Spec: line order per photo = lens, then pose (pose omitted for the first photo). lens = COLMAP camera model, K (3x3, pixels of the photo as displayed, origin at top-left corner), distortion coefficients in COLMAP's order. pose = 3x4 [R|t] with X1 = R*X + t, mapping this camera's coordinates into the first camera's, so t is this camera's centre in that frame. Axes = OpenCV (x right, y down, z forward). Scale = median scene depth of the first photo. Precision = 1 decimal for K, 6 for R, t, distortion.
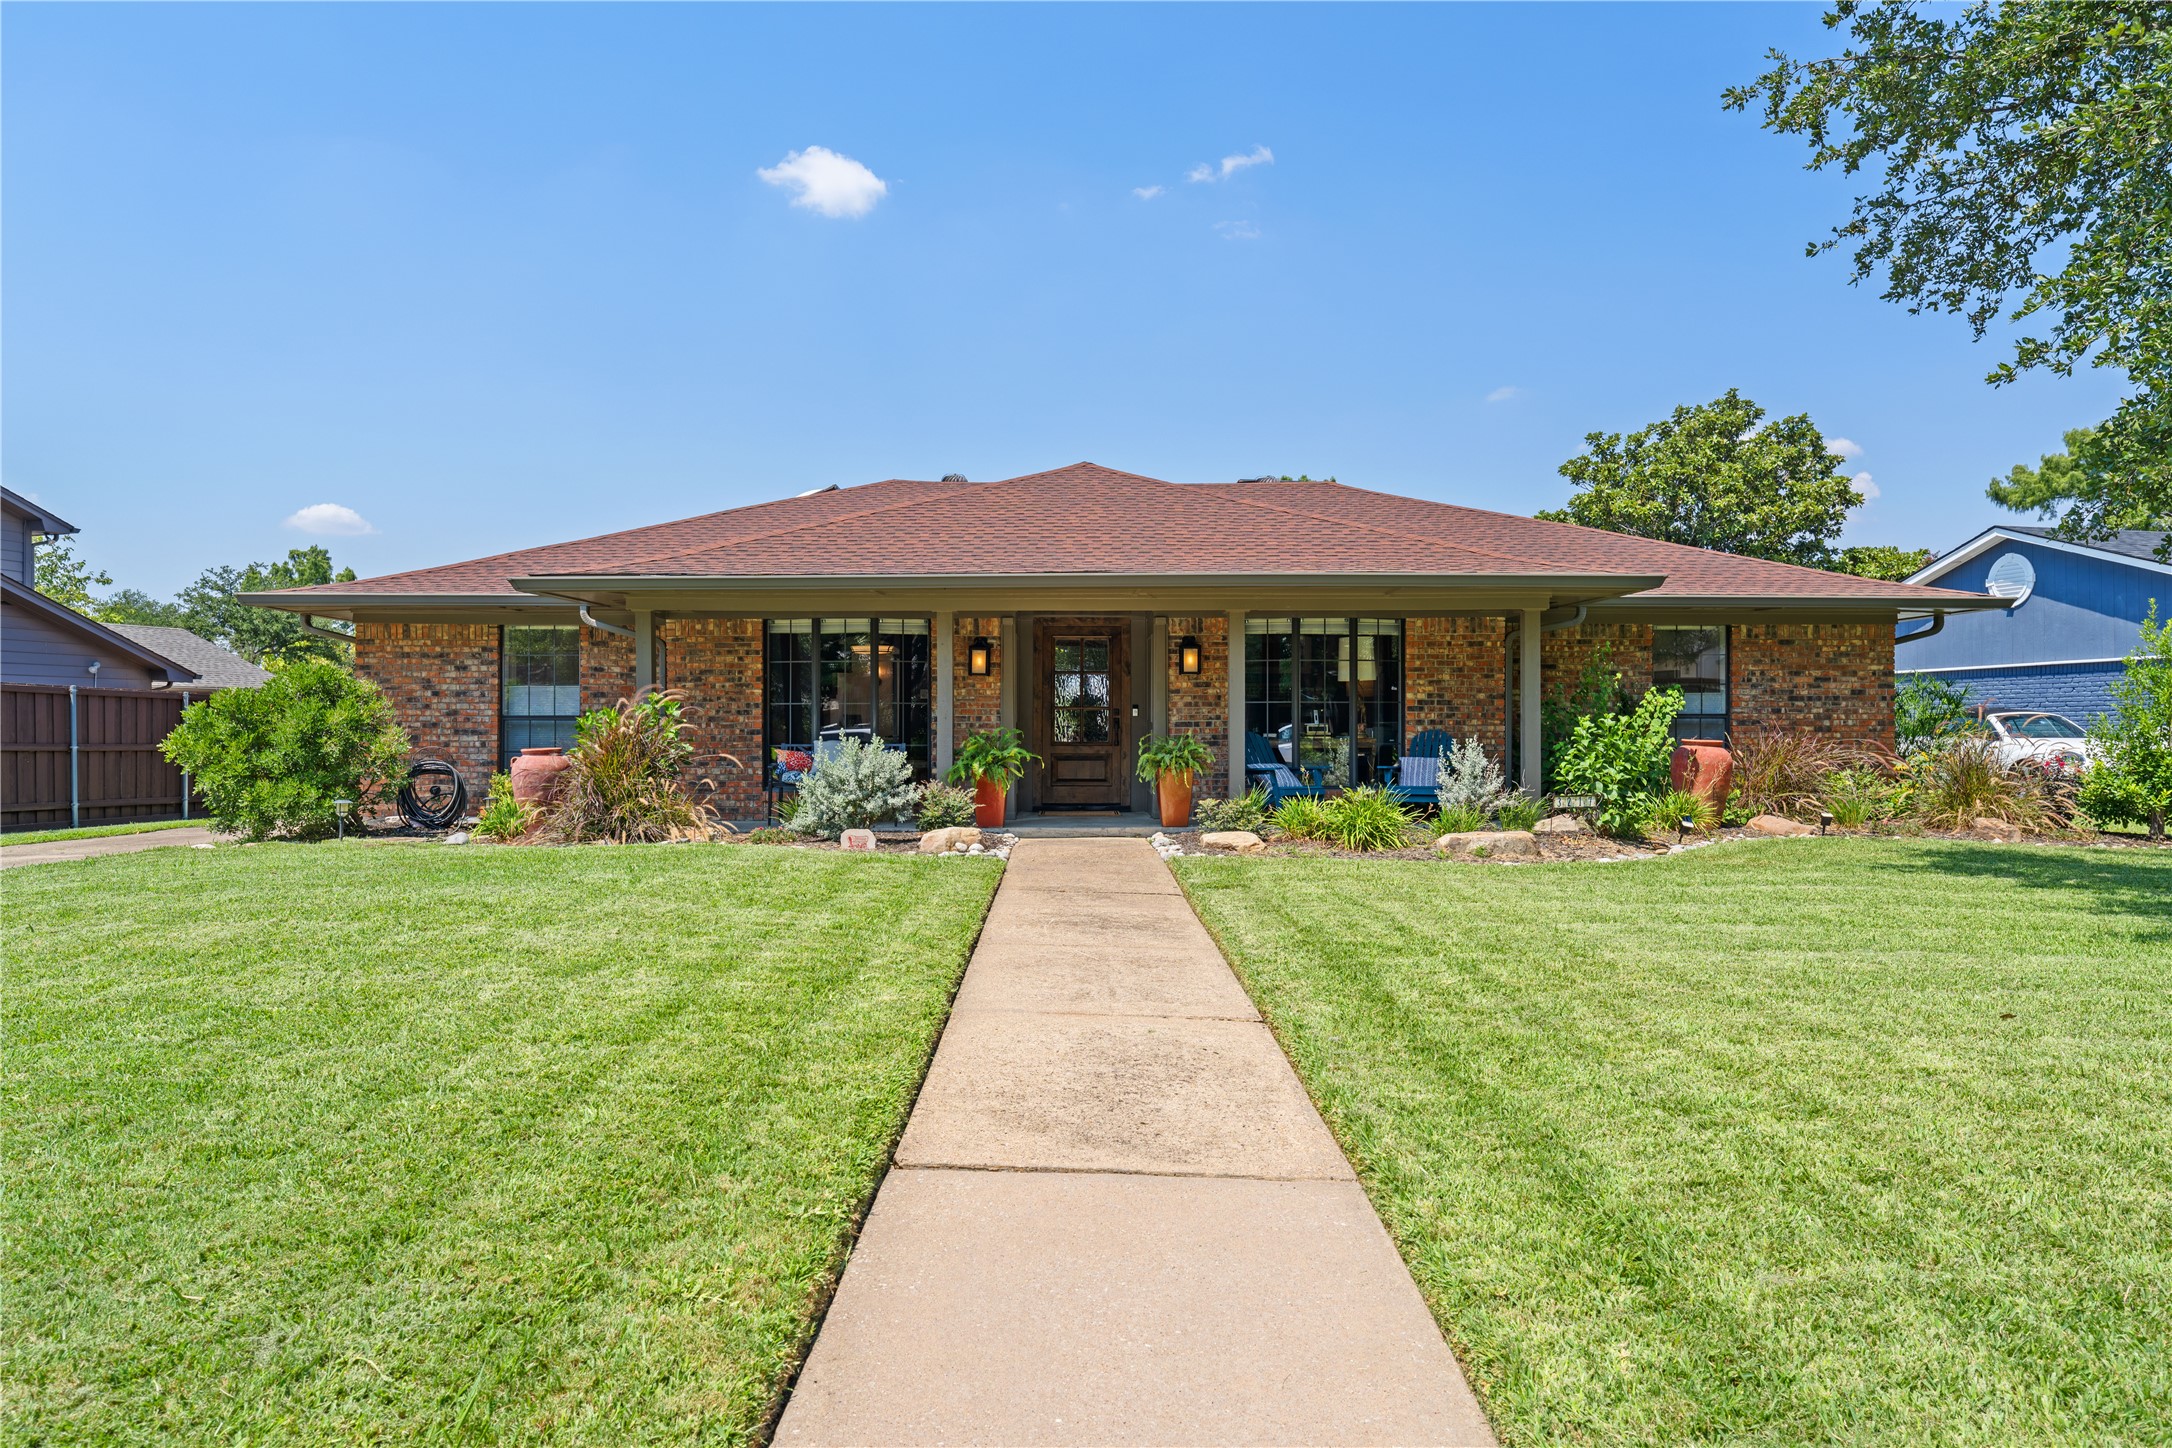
lens RADIAL K [[1340.8, 0, 1082.4], [0, 1340.8, 723.7], [0, 0, 1]] dist [0.002940, -0.000151]
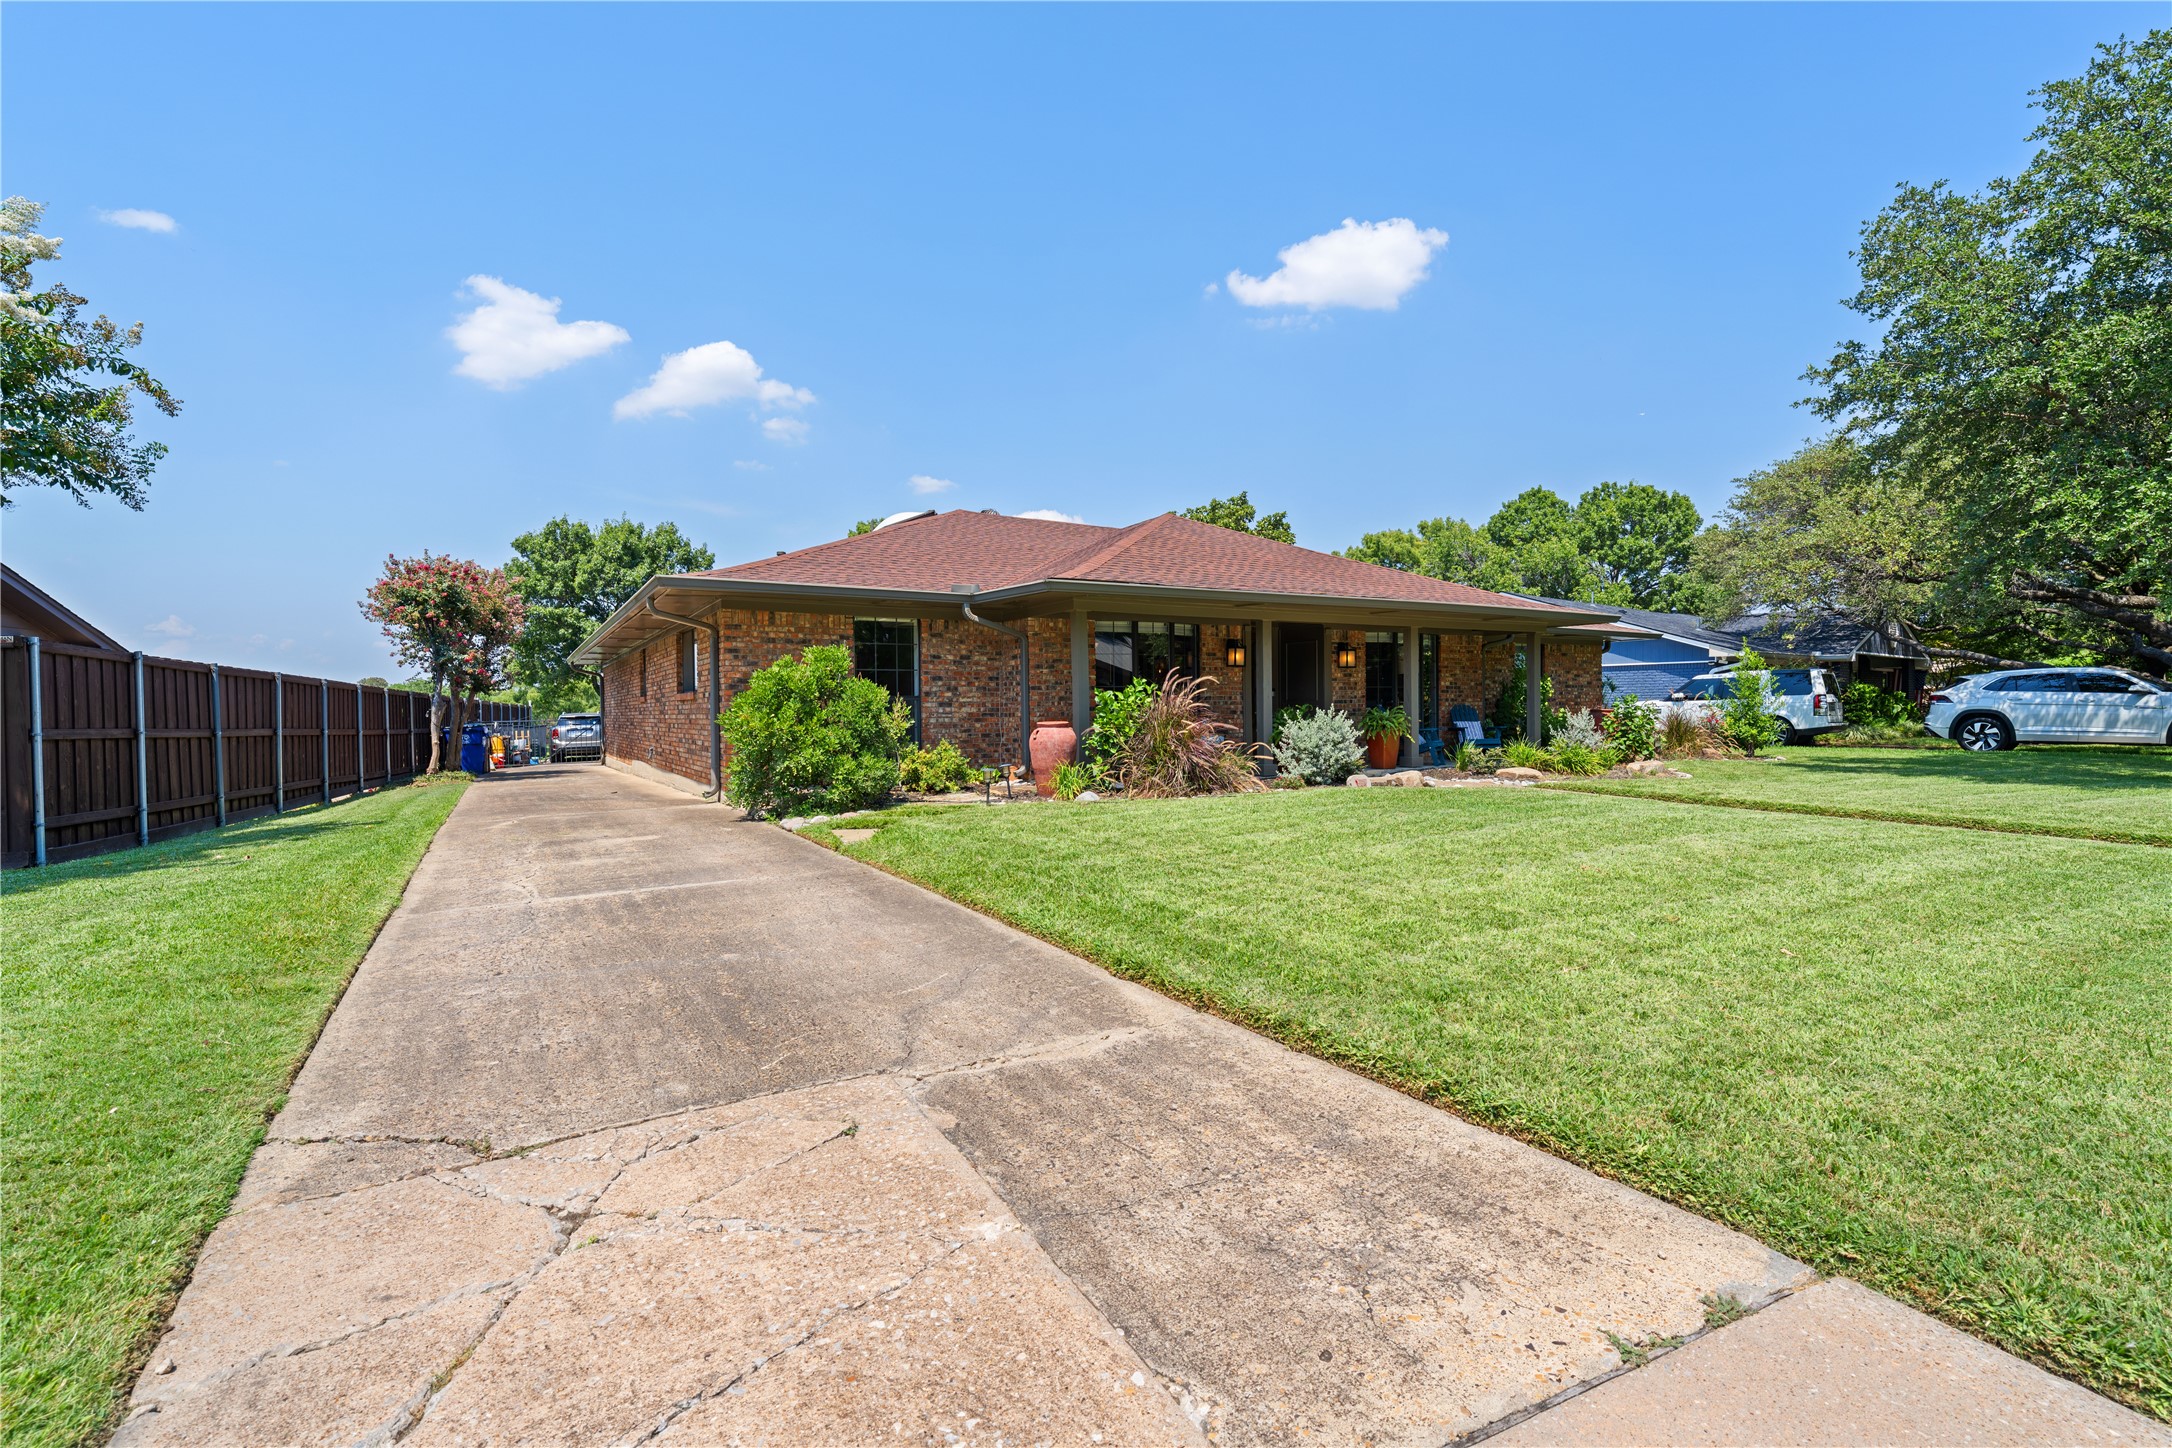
lens RADIAL K [[992.6, 0, 1085.0], [0, 992.6, 727.3], [0, 0, 1]] dist [0.001760, 0.000062]
pose [[0.863478, -0.016380, 0.504121, -0.698511], [0.005802, 0.999729, 0.022545, 0.002731], [-0.504353, -0.016542, 0.863339, 0.176633]]
